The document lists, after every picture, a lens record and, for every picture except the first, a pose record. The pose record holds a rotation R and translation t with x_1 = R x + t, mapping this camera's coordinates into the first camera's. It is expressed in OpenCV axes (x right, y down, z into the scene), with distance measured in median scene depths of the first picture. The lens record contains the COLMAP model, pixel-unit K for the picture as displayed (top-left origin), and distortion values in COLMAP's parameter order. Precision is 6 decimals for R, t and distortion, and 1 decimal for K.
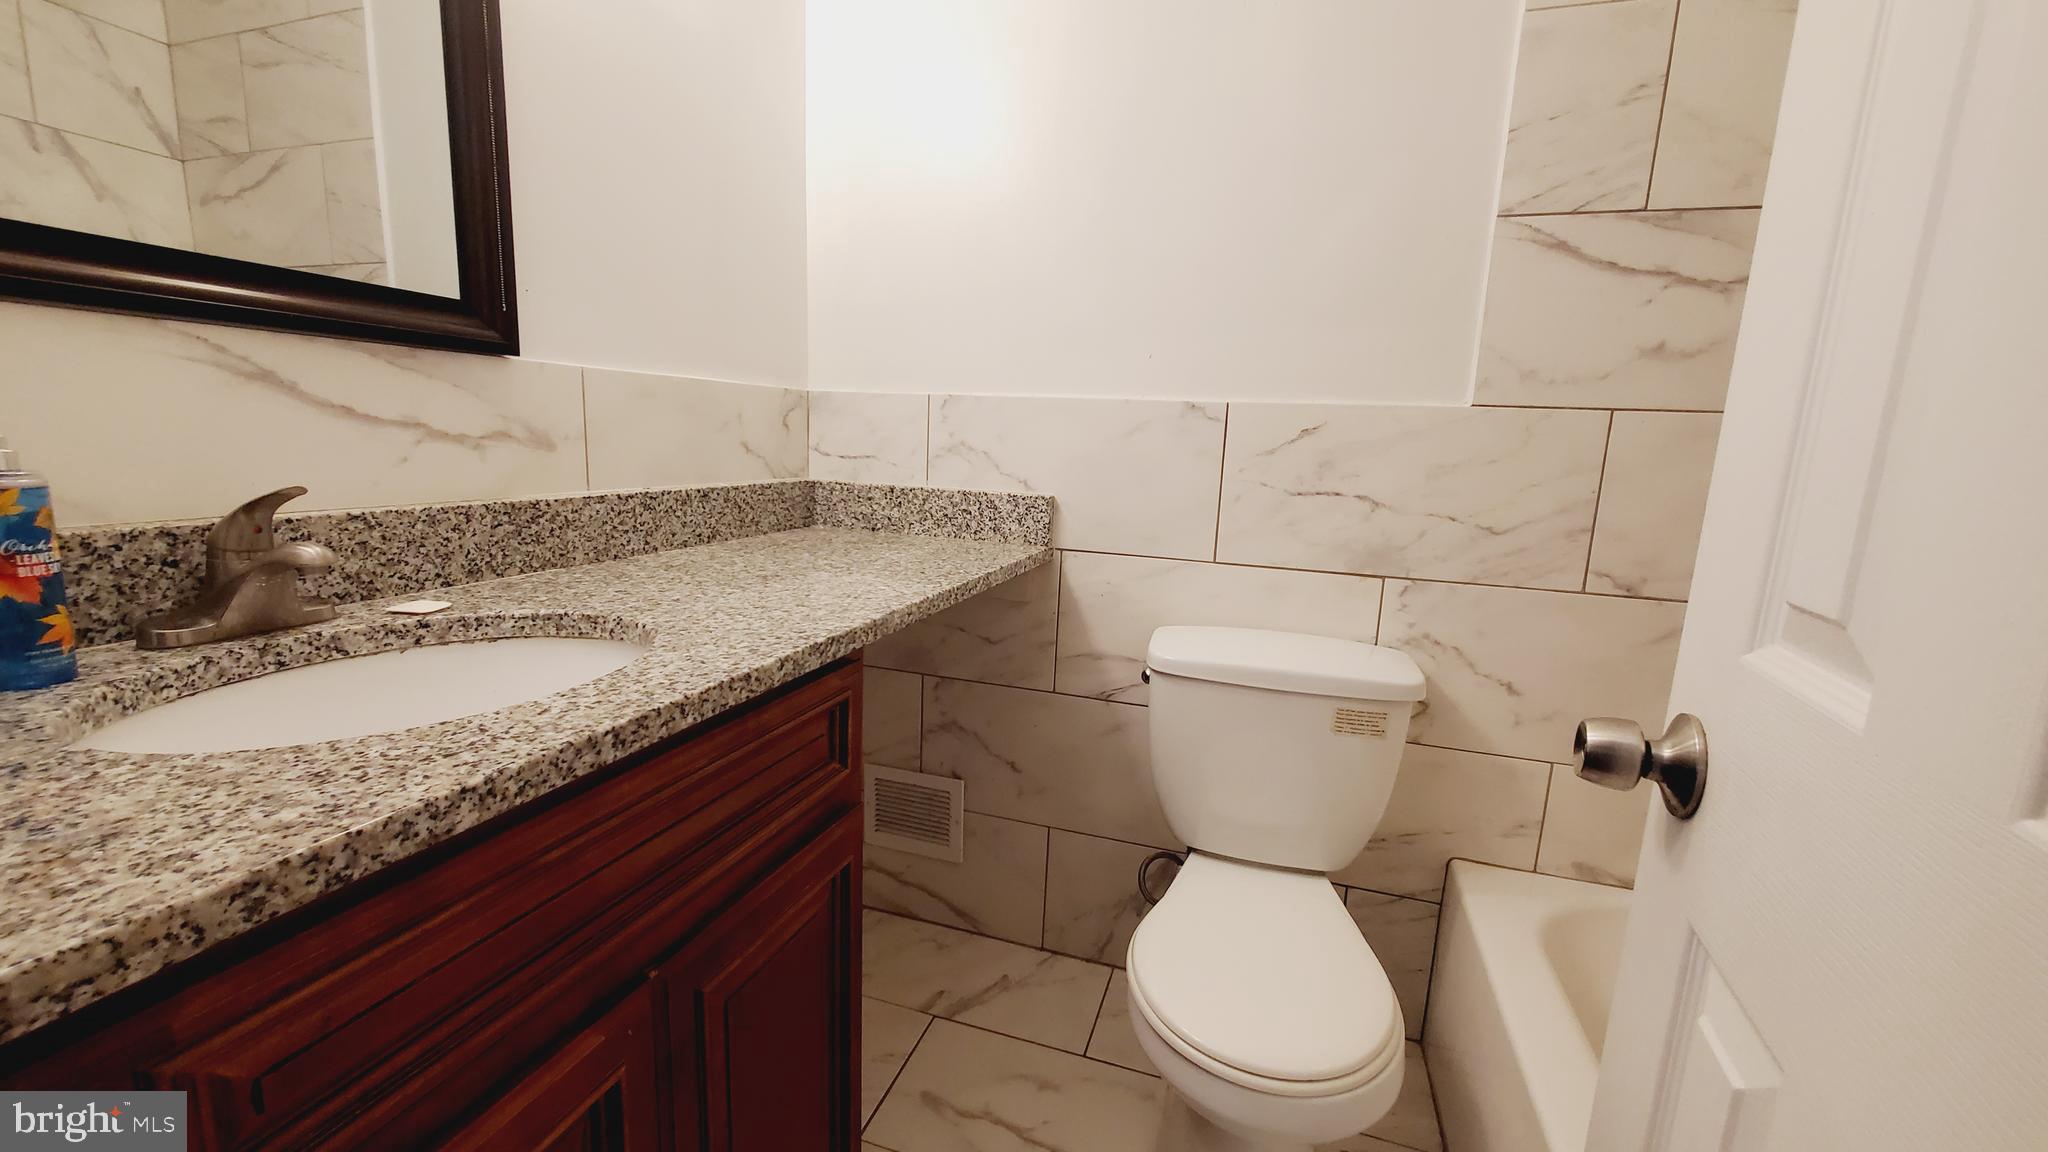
lens RADIAL K [[815.9, 0, 1019.1], [0, 815.9, 579.4], [0, 0, 1]] dist [-0.002090, 0.000437]
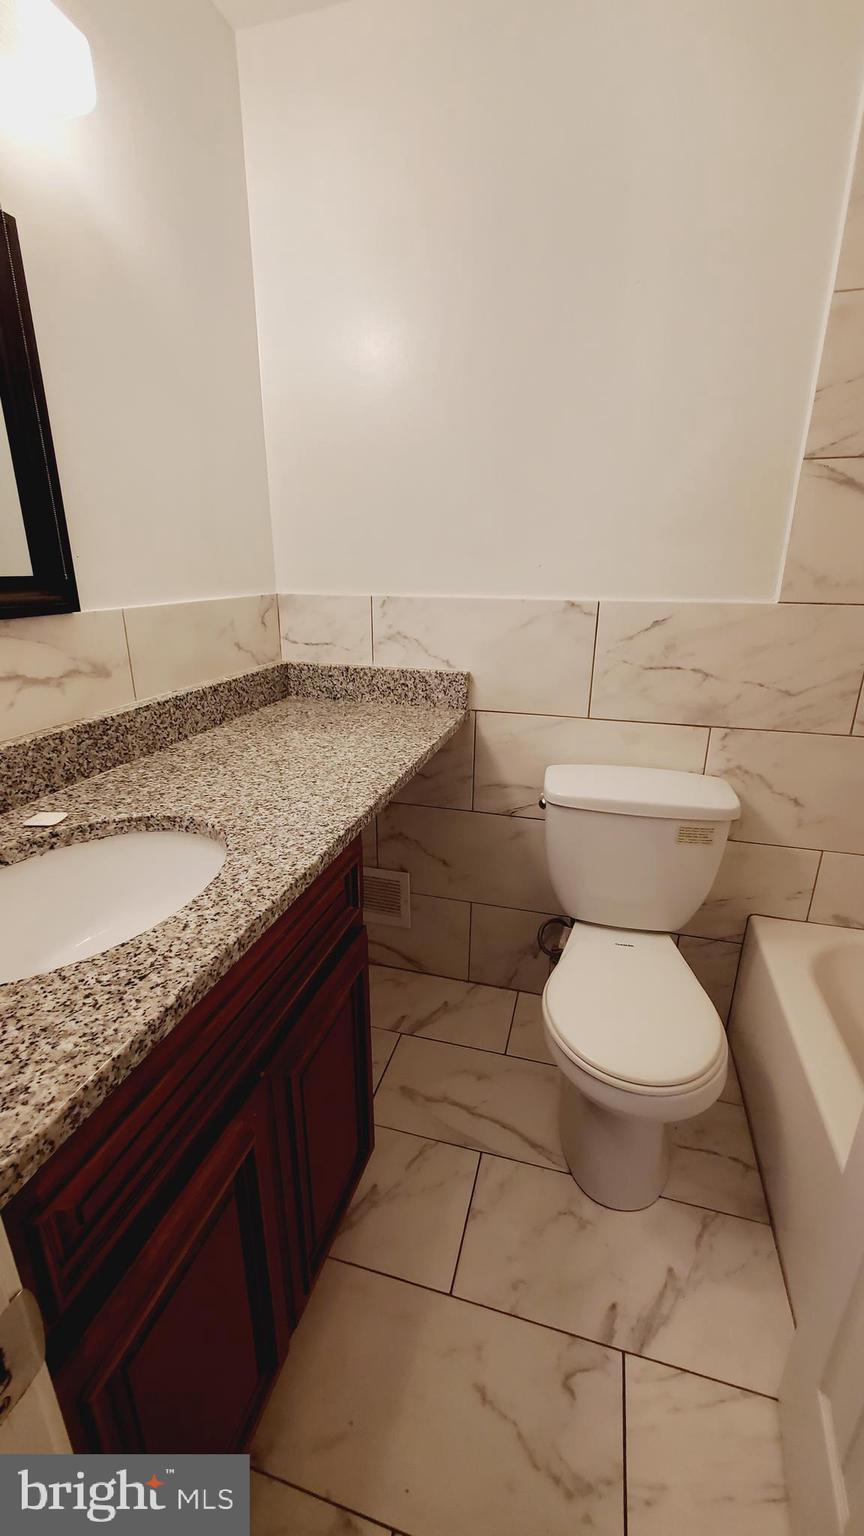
lens RADIAL K [[611.9, 0, 433.7], [0, 611.9, 764.3], [0, 0, 1]] dist [-0.002090, 0.000437]
pose [[0.998250, -0.047992, 0.034557, -0.070316], [0.042599, 0.988846, 0.142722, -0.116668], [-0.041021, -0.141000, 0.989159, -0.028929]]
